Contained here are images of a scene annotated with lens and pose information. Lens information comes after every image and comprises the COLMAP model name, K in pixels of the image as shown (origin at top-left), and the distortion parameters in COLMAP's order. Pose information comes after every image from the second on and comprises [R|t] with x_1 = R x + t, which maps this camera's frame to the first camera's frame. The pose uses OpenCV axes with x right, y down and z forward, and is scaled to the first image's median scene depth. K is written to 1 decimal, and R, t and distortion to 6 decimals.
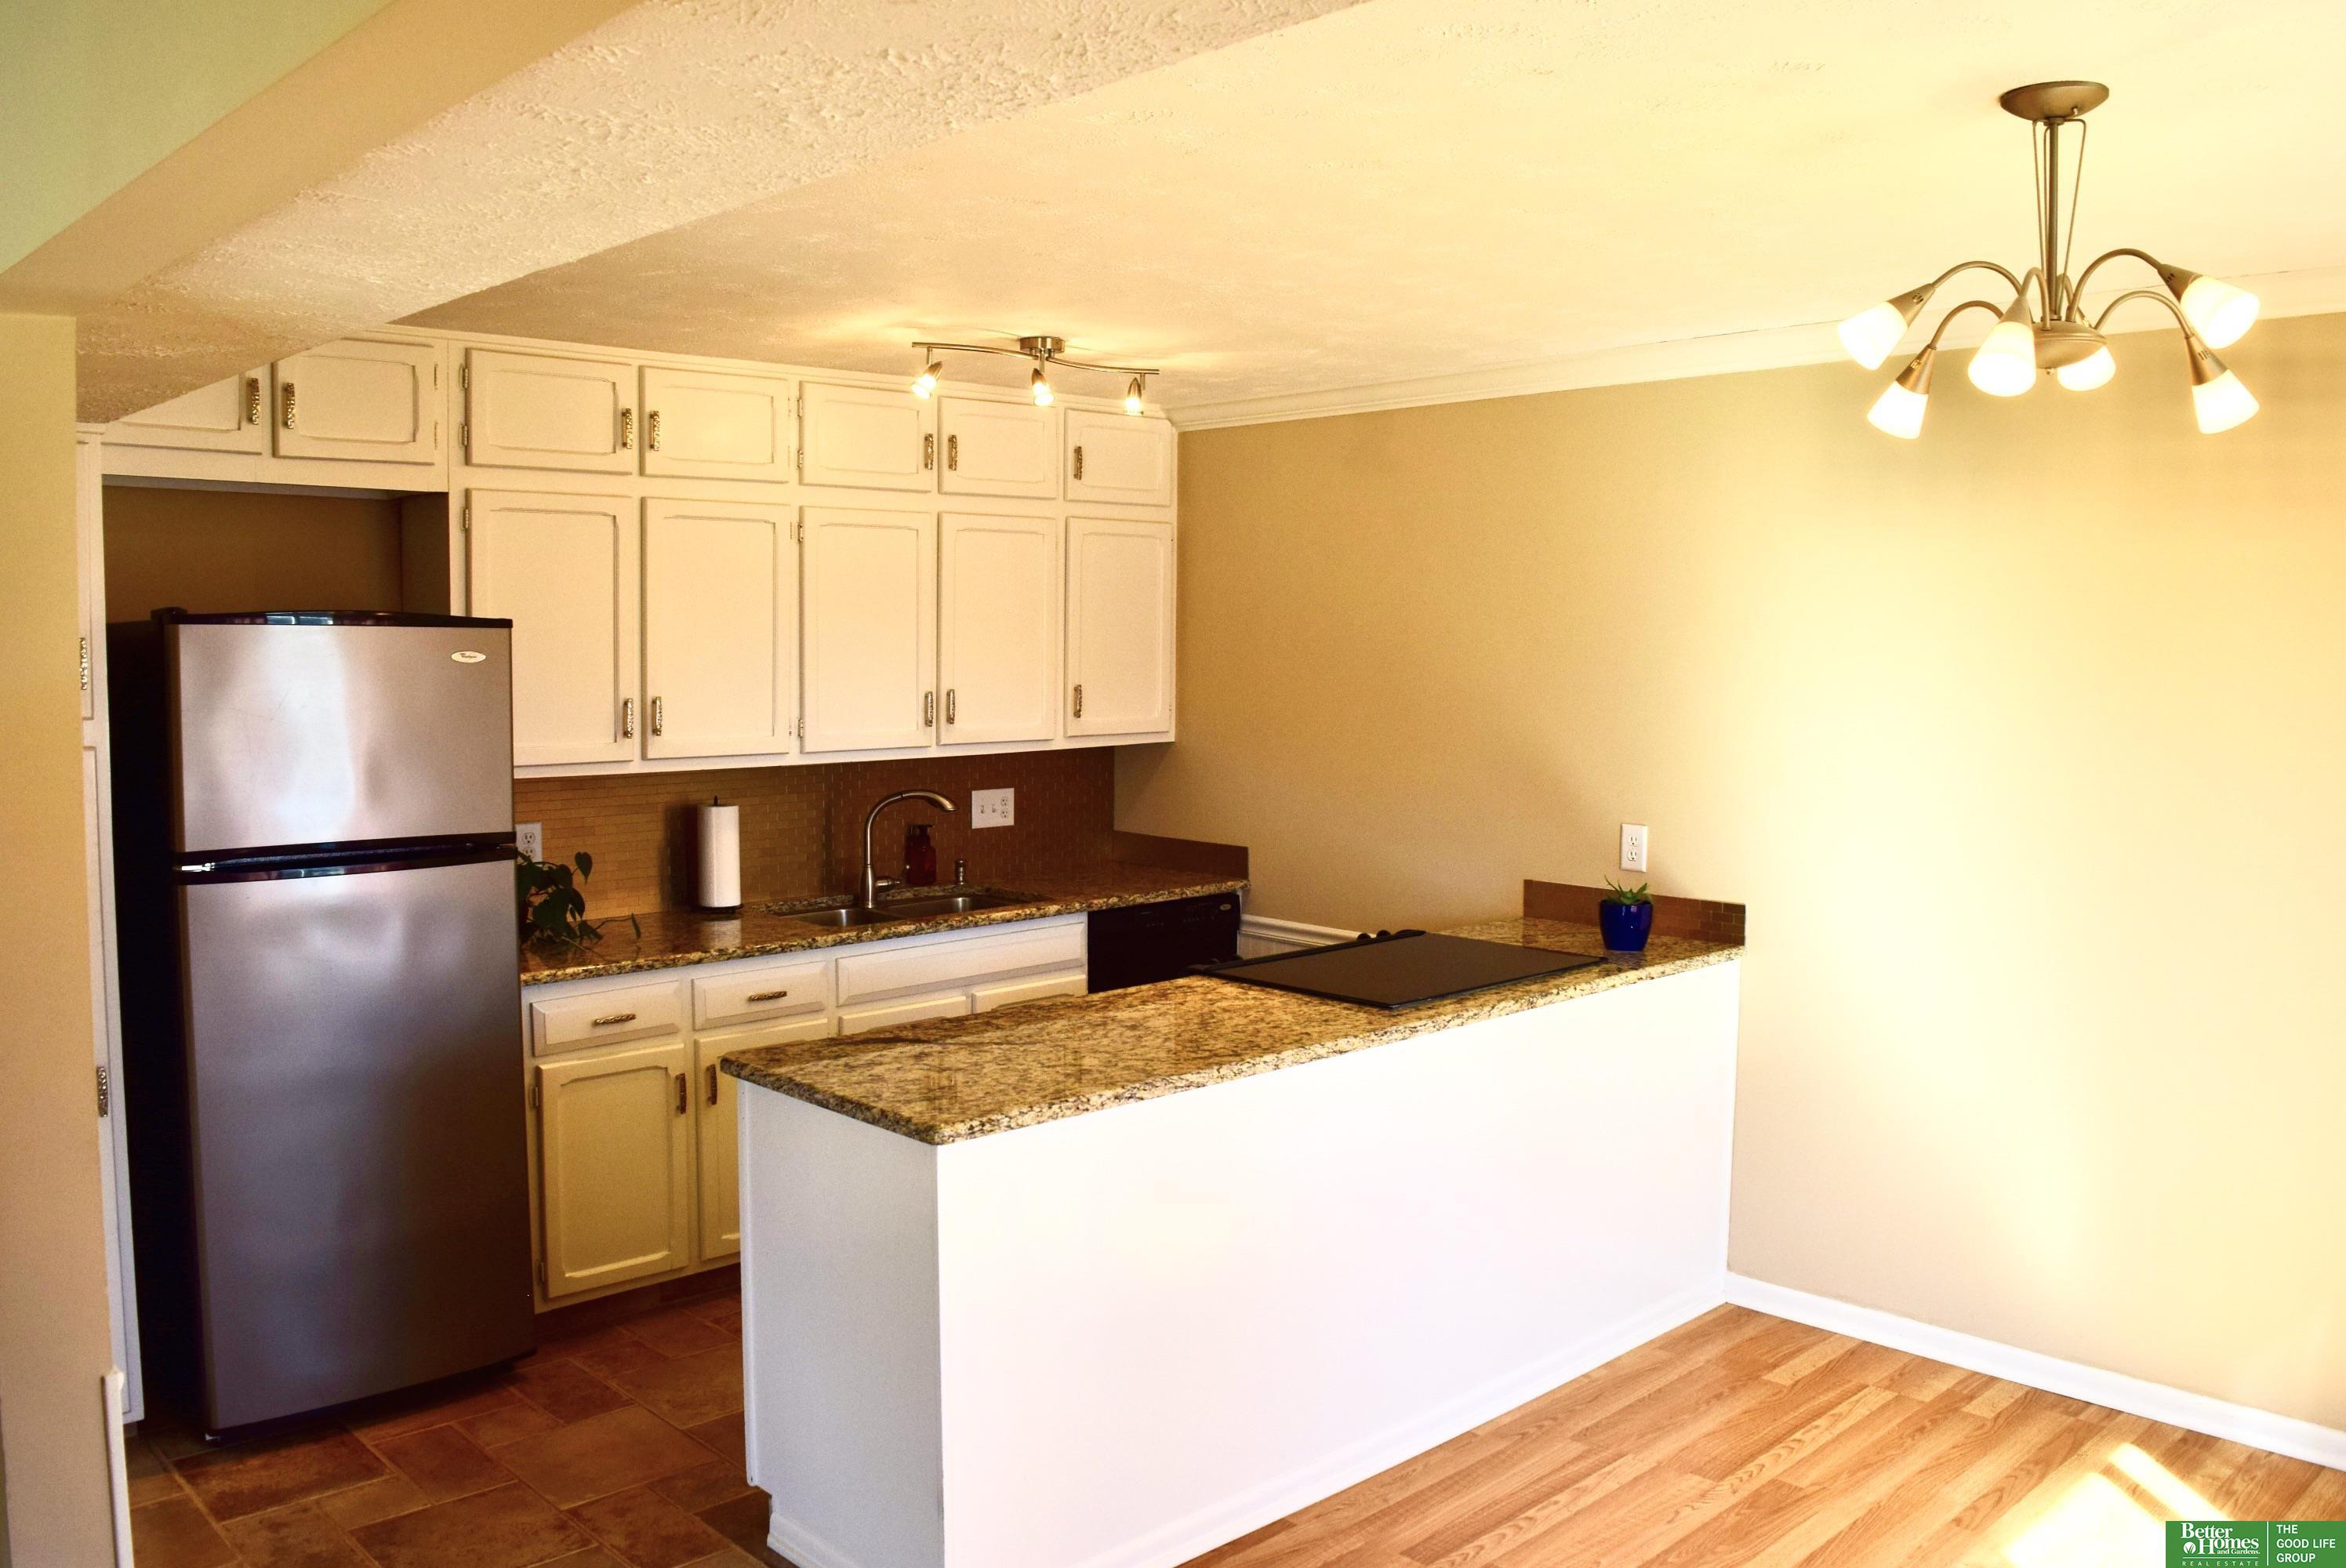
lens RADIAL K [[1869.4, 0, 1173.0], [0, 1869.4, 784.0], [0, 0, 1]] dist [-0.103391, 0.000722]
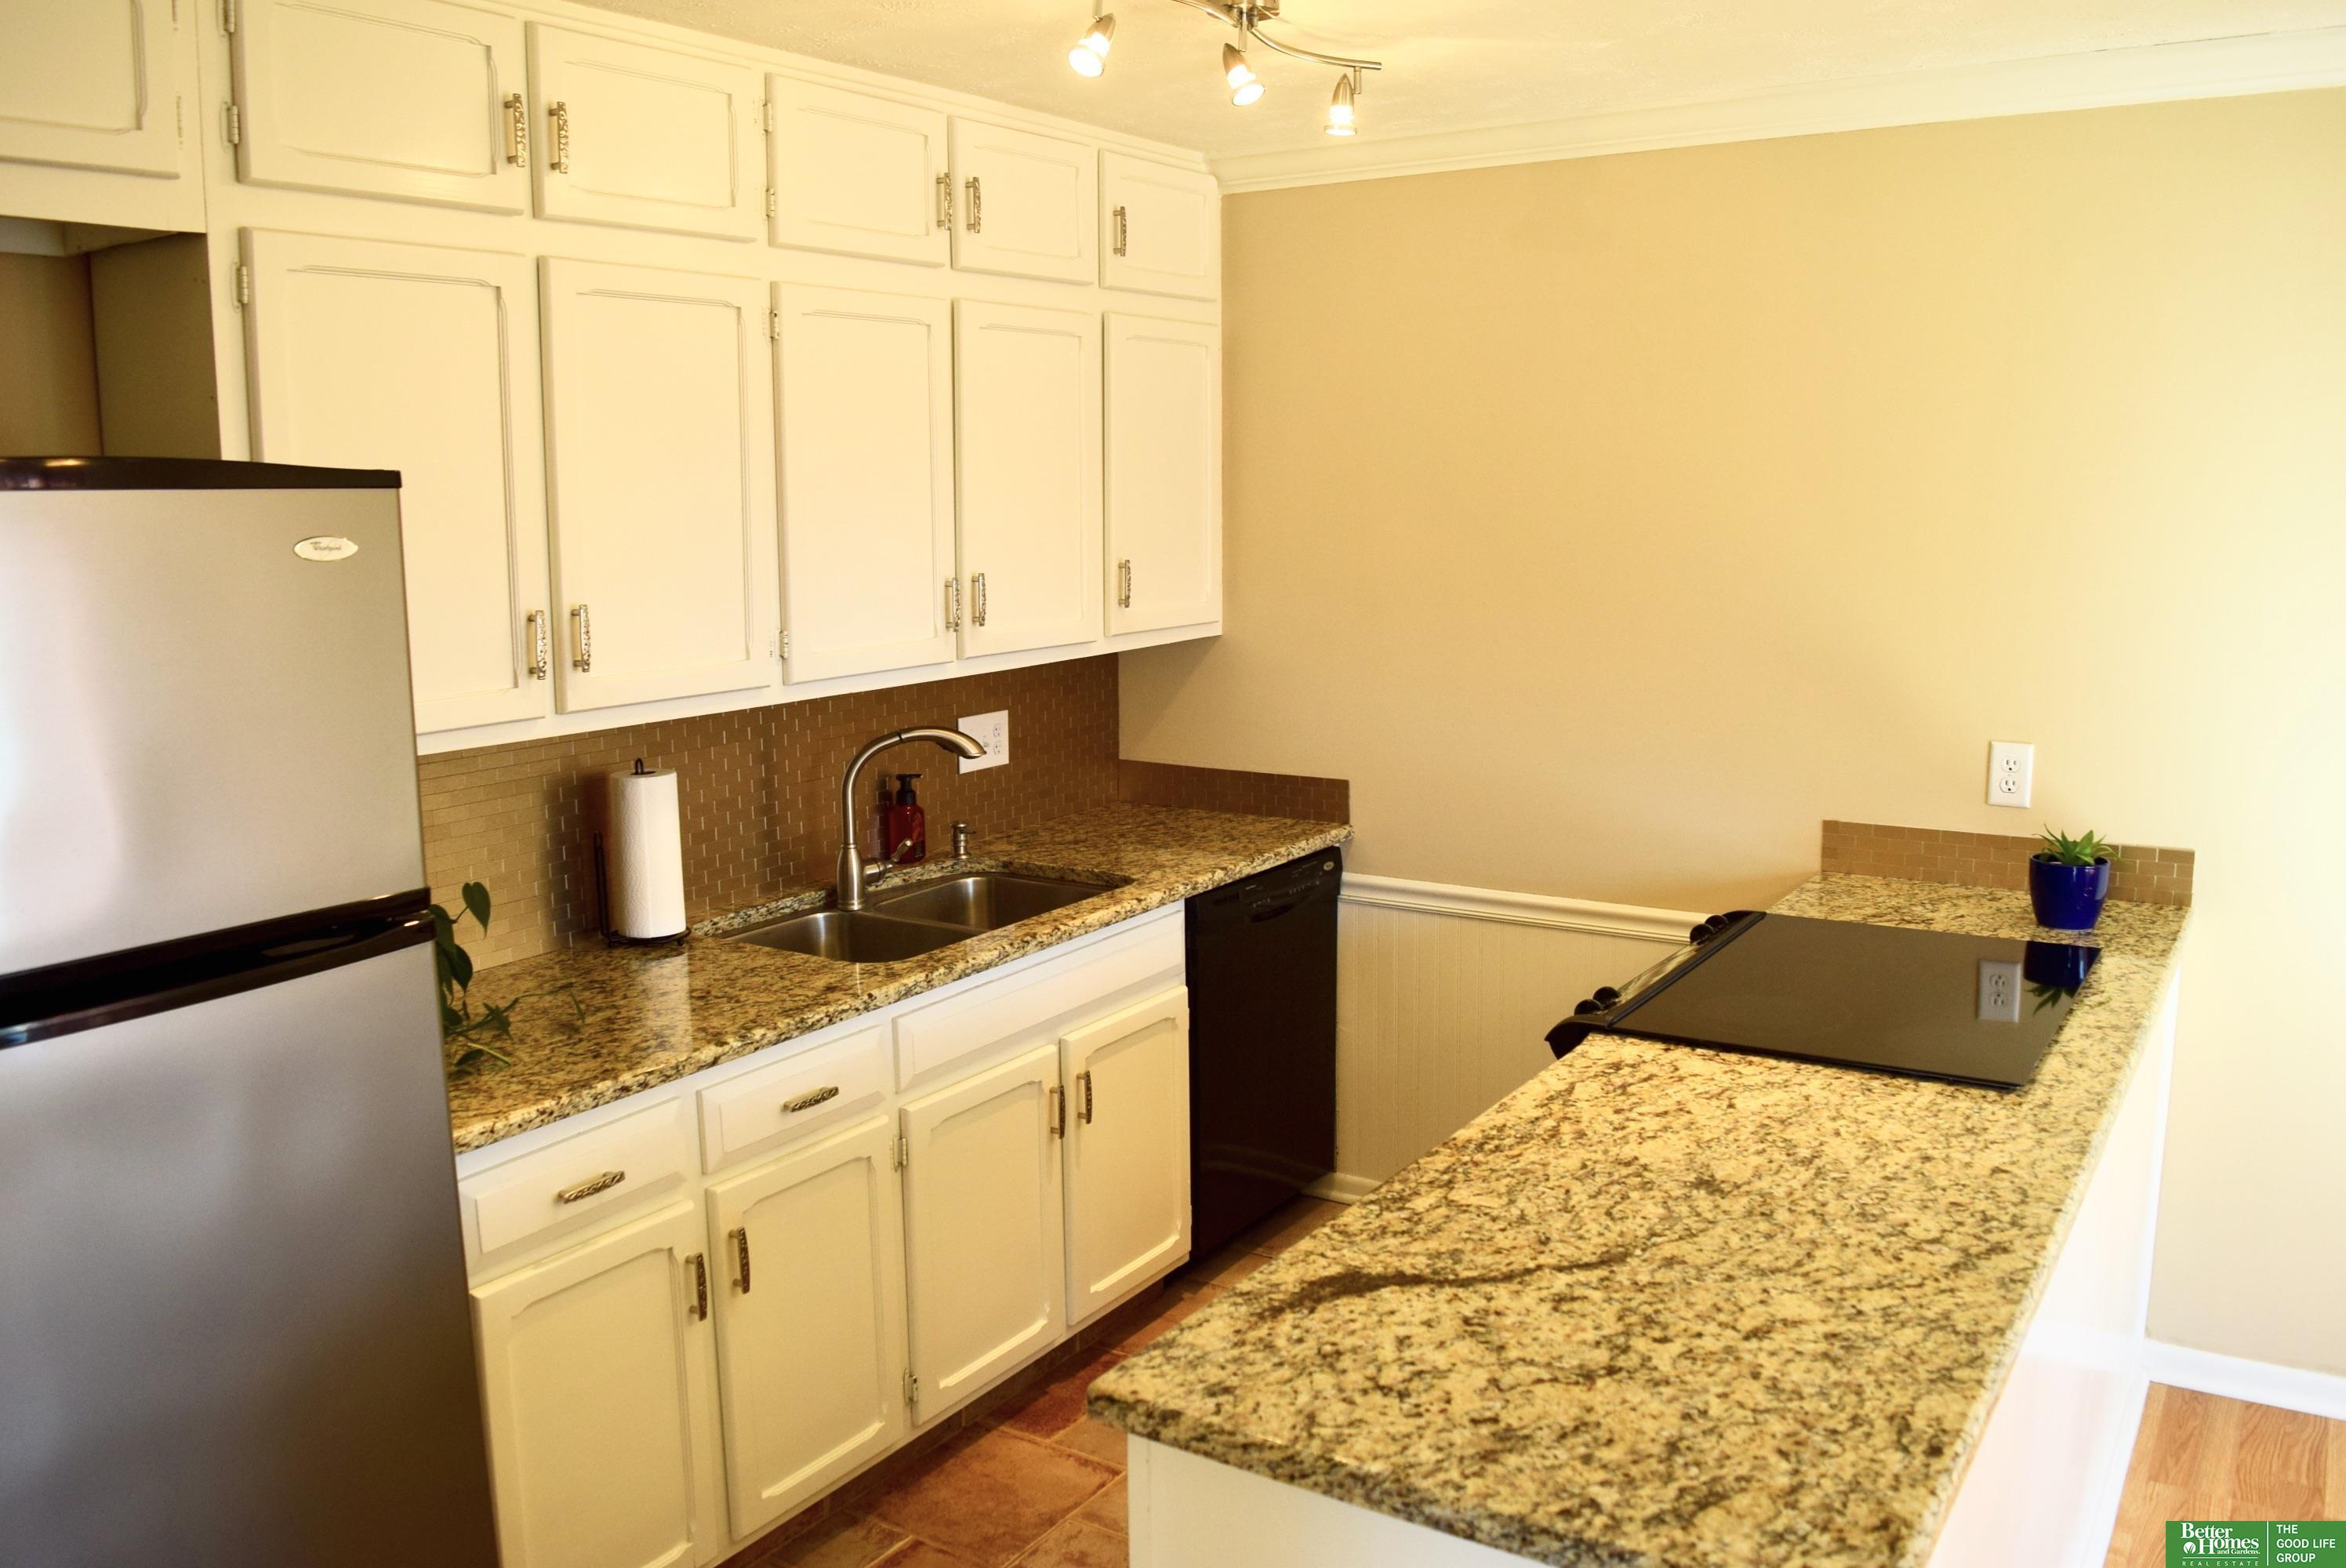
lens RADIAL K [[1859.7, 0, 1161.9], [0, 1859.7, 777.2], [0, 0, 1]] dist [-0.094070, 0.019147]
pose [[0.974059, -0.051906, 0.220261, -0.225979], [0.035211, 0.996248, 0.079059, -0.031687], [-0.223538, -0.069253, 0.972232, 0.386299]]
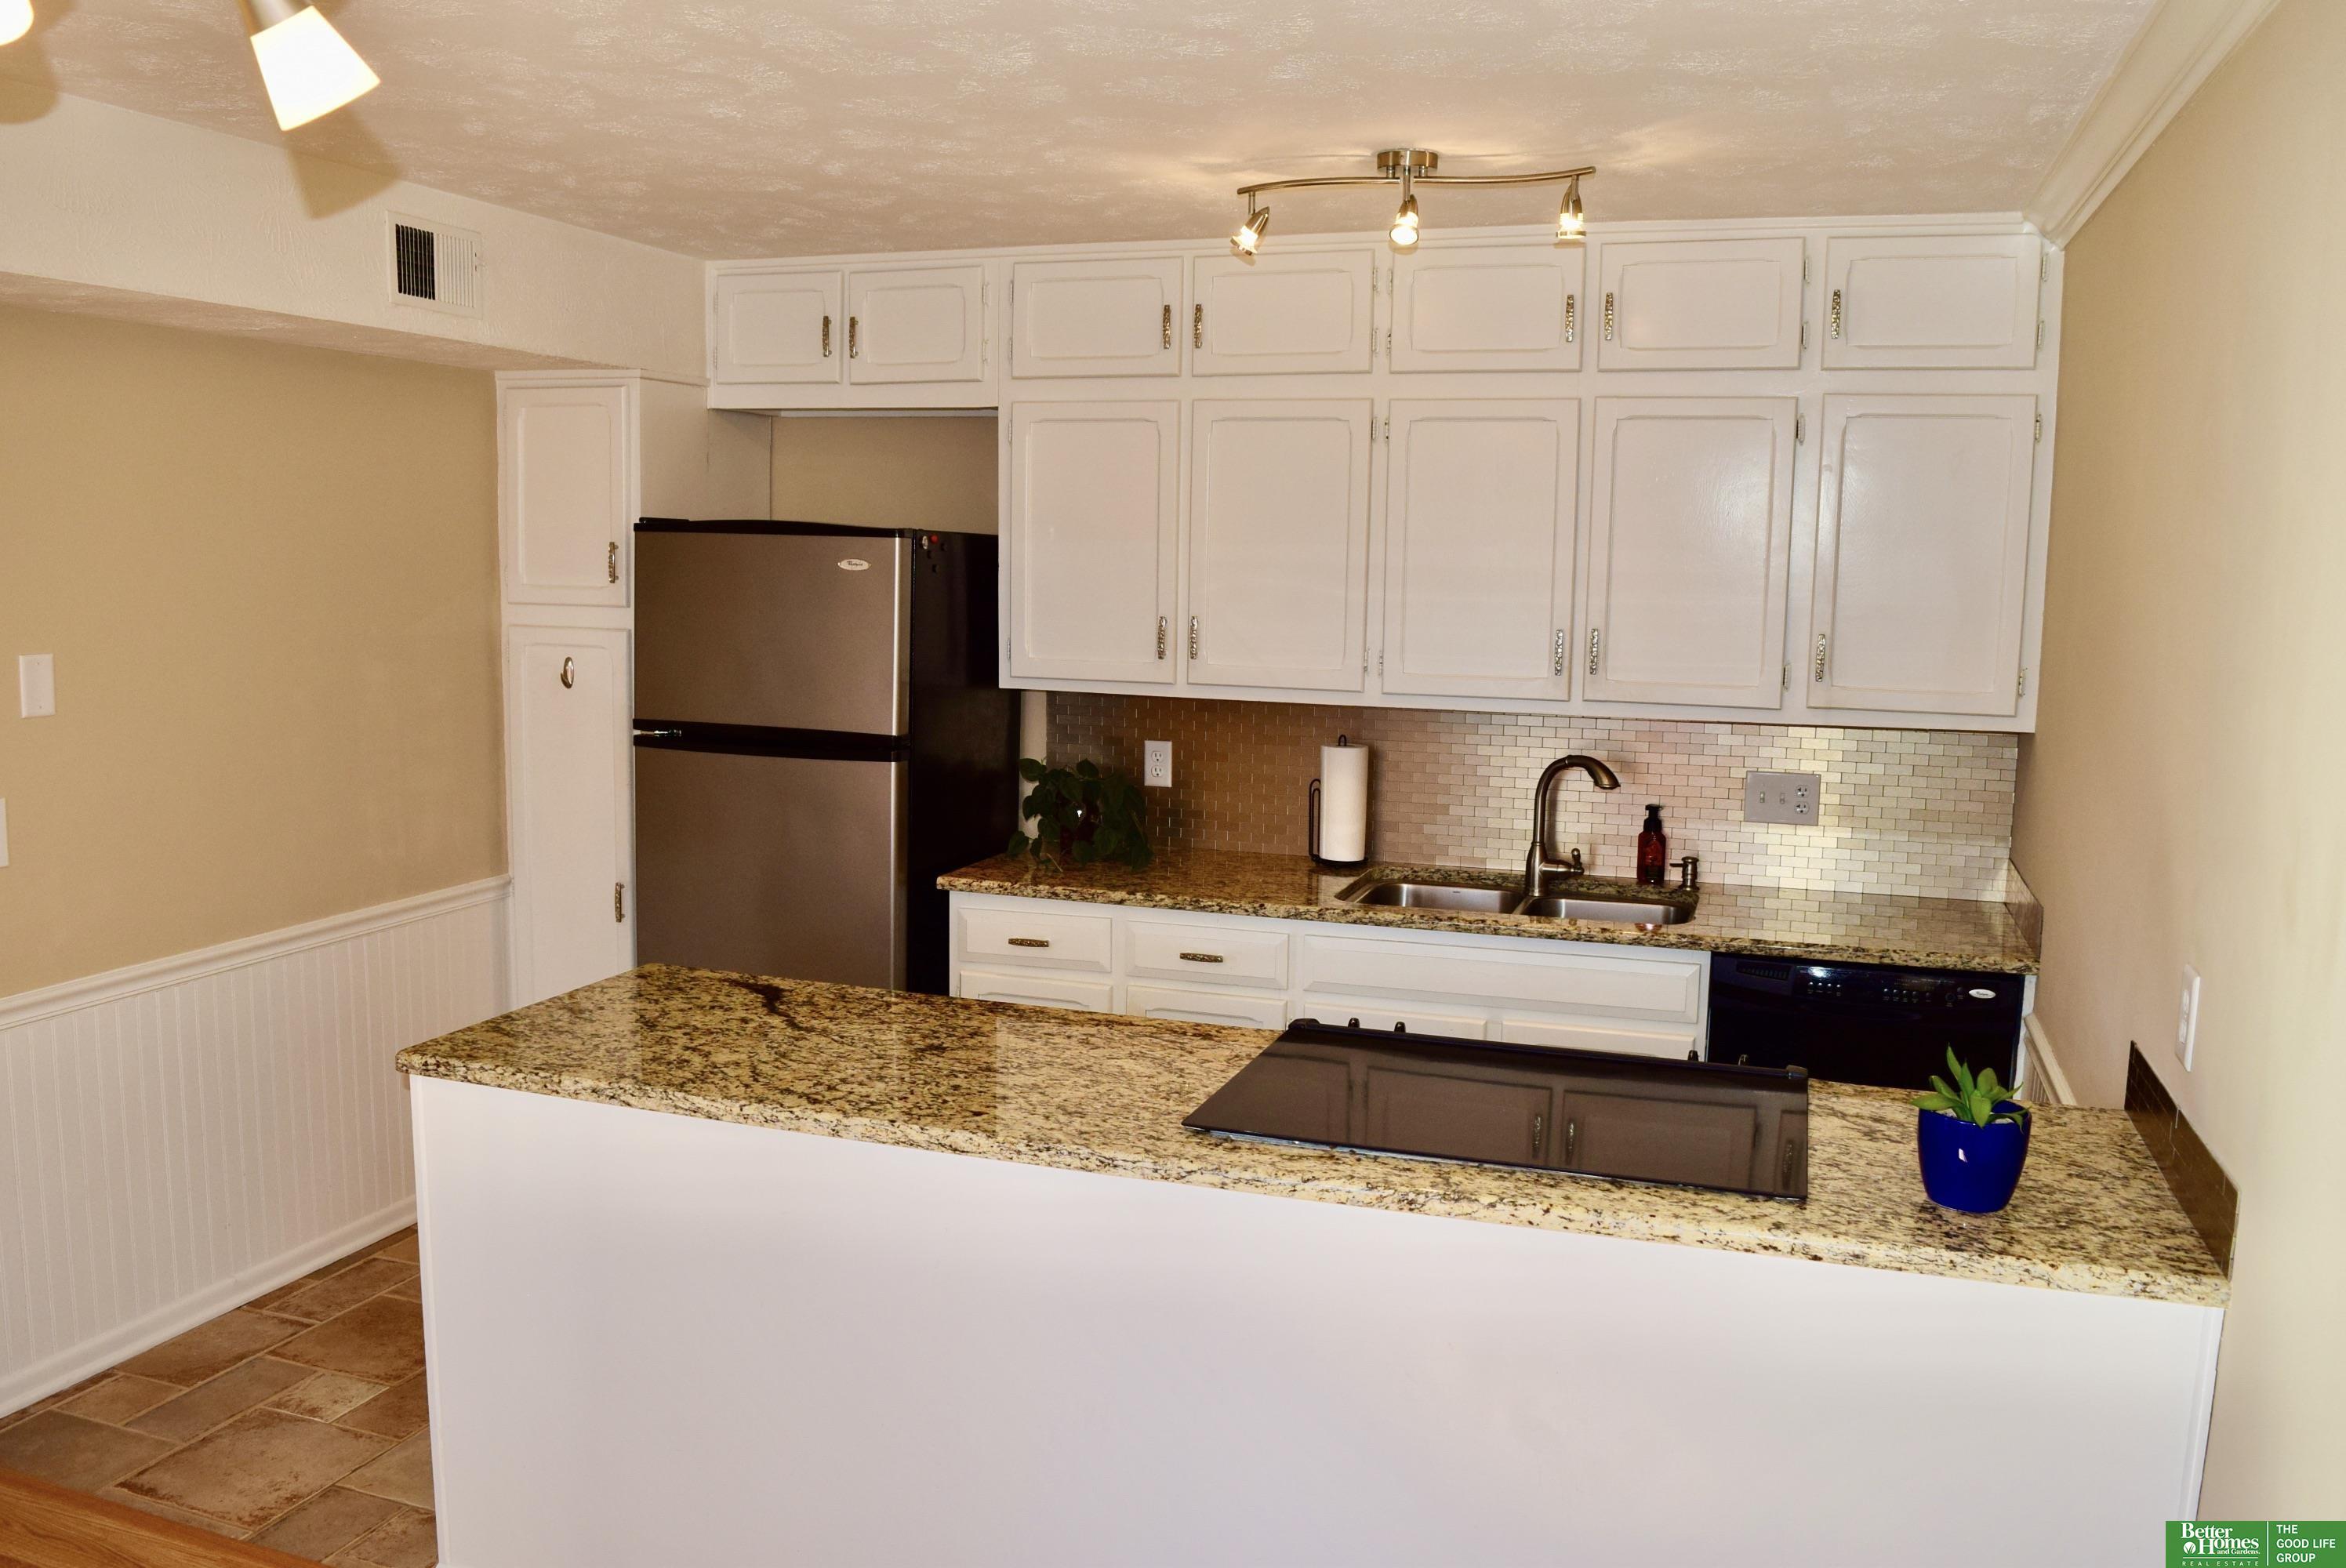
lens RADIAL K [[1859.7, 0, 1161.9], [0, 1859.7, 777.2], [0, 0, 1]] dist [-0.094070, 0.019147]
pose [[0.455503, 0.113445, -0.882976, 0.528964], [-0.085762, 0.992826, 0.083316, -0.042363], [0.886093, 0.037775, 0.461965, 0.548824]]
